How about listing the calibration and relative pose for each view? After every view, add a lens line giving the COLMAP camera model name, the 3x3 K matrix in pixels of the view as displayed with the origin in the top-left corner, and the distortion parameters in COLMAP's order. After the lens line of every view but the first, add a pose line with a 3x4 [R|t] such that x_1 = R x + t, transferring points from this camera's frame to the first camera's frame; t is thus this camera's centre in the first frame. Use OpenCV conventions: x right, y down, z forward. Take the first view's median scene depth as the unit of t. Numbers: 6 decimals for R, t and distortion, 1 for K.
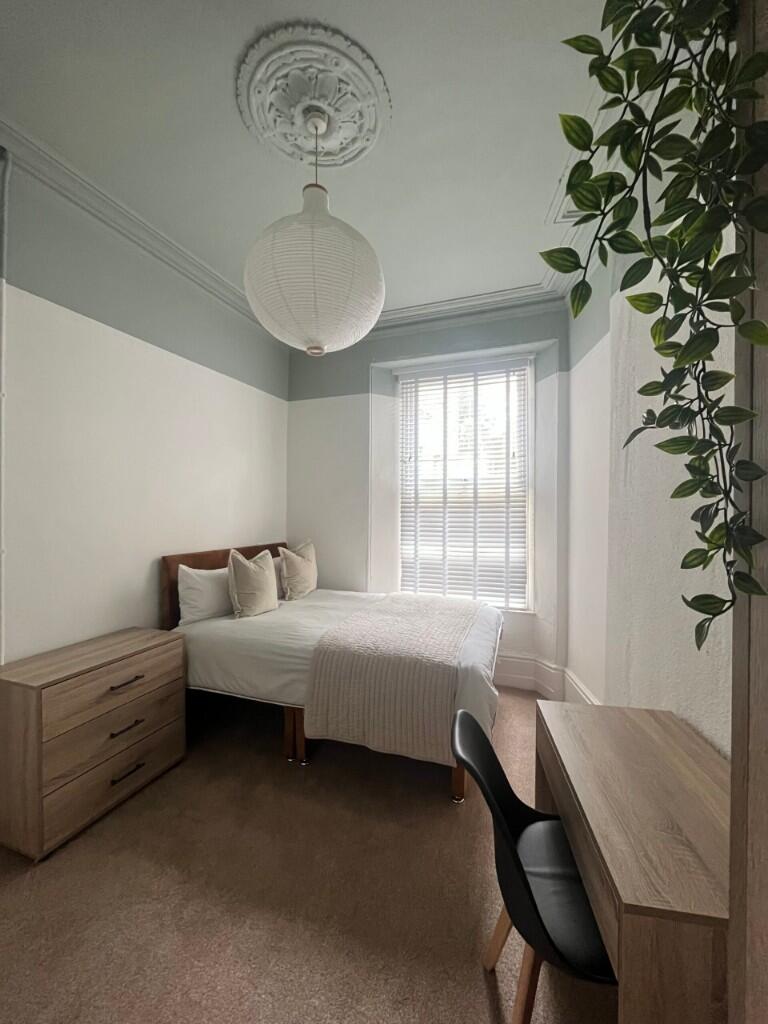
lens RADIAL K [[407.6, 0, 384.6], [0, 407.6, 512.1], [0, 0, 1]] dist [-0.013070, 0.000039]
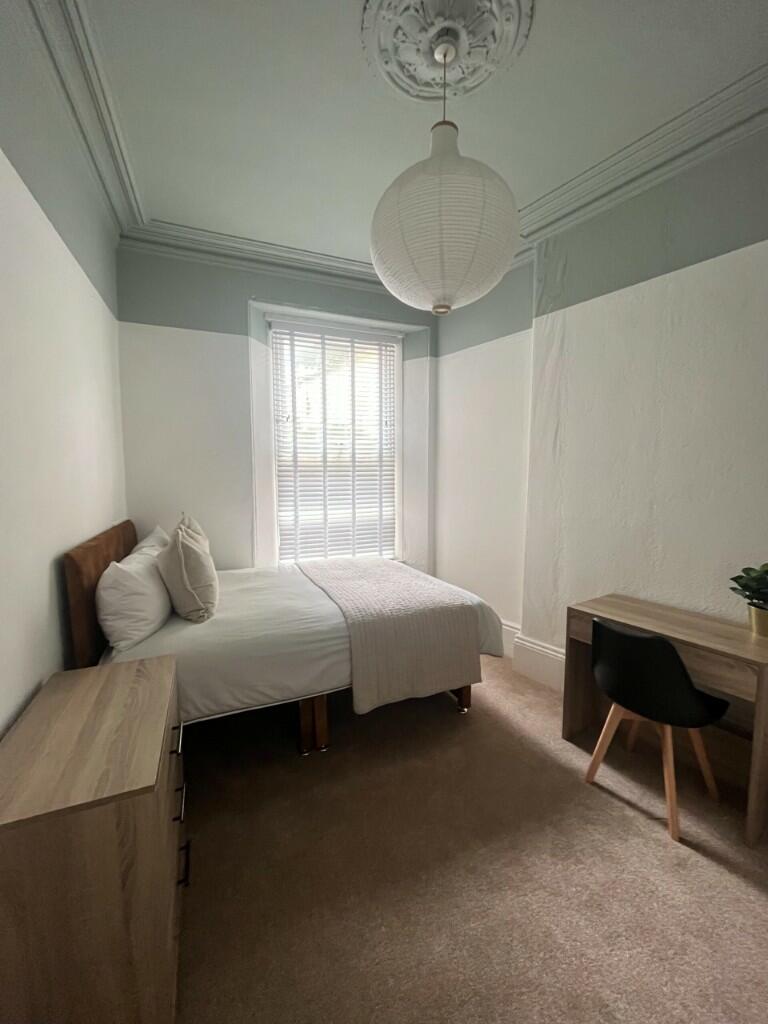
lens RADIAL K [[407.6, 0, 385.8], [0, 407.6, 512.2], [0, 0, 1]] dist [-0.013070, 0.000039]
pose [[0.732468, -0.070686, 0.677122, -0.447991], [0.008572, 0.995474, 0.094646, -0.004884], [-0.680747, -0.063521, 0.729759, 0.170405]]
